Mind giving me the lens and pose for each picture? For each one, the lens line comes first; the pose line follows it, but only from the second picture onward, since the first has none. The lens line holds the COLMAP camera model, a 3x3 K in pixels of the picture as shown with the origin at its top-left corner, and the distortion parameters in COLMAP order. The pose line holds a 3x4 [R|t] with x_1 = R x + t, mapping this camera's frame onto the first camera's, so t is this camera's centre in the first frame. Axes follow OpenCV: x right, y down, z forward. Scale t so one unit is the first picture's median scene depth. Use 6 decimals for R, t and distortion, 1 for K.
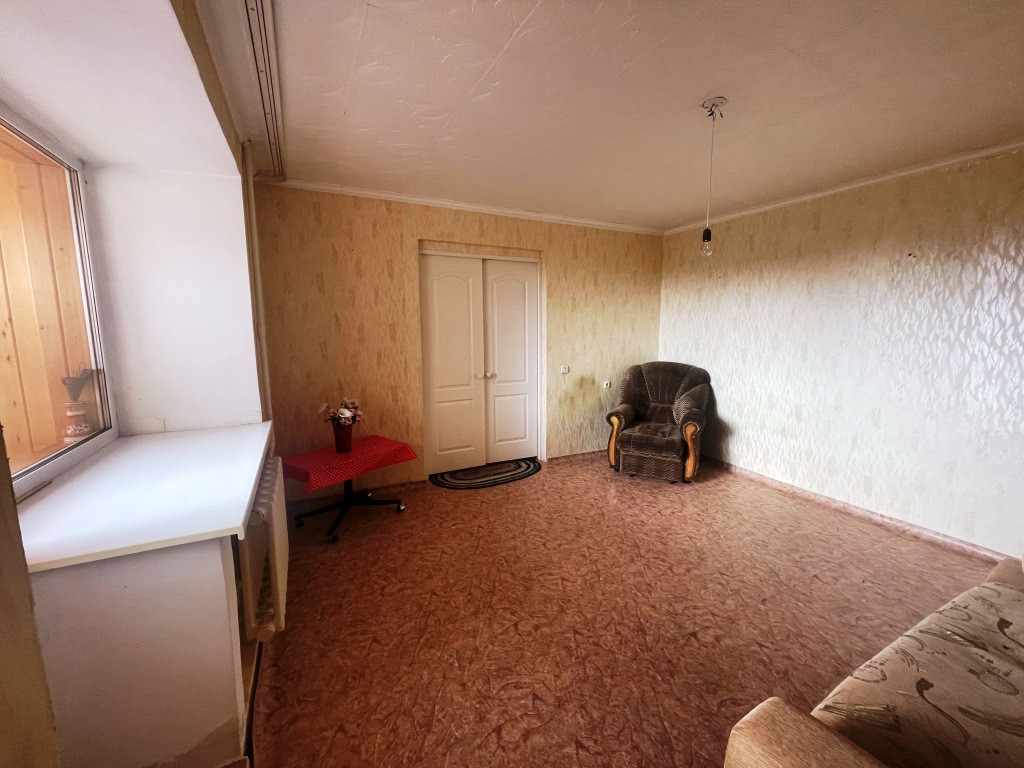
lens RADIAL K [[416.3, 0, 506.5], [0, 416.3, 380.1], [0, 0, 1]] dist [-0.000056, 0.000217]
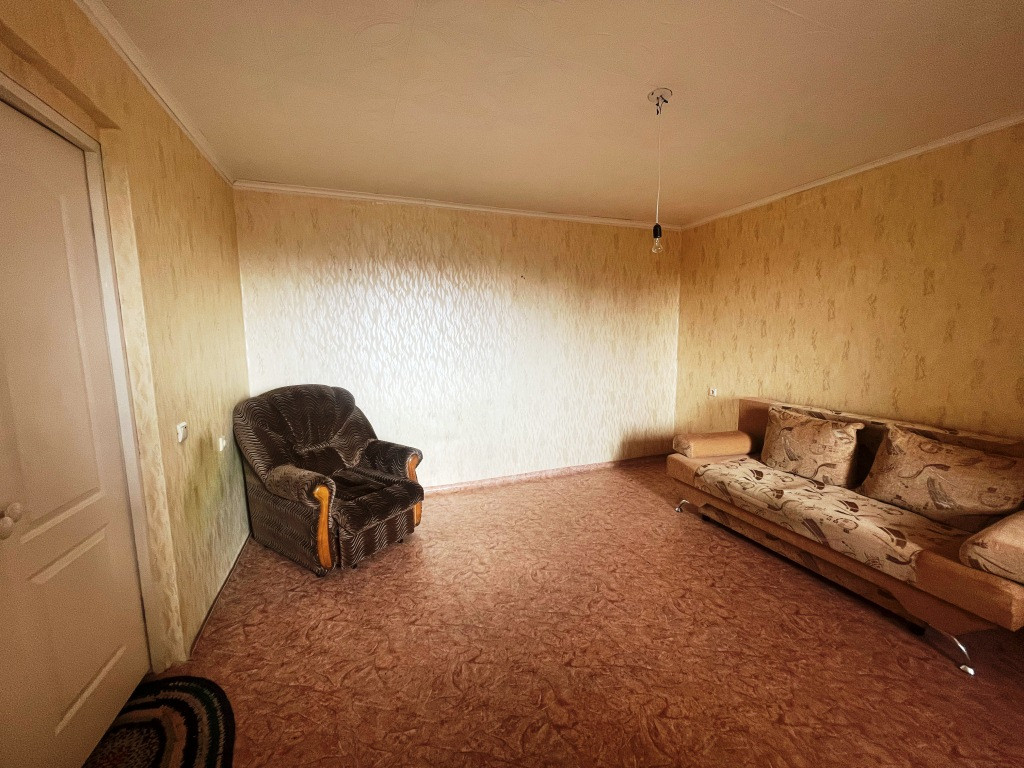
lens RADIAL K [[416.3, 0, 523.1], [0, 416.3, 380.6], [0, 0, 1]] dist [-0.000056, 0.000217]
pose [[0.085379, -0.117593, 0.989385, -0.312766], [0.145715, 0.983807, 0.104356, -0.088215], [-0.985636, 0.135258, 0.101131, 0.740786]]
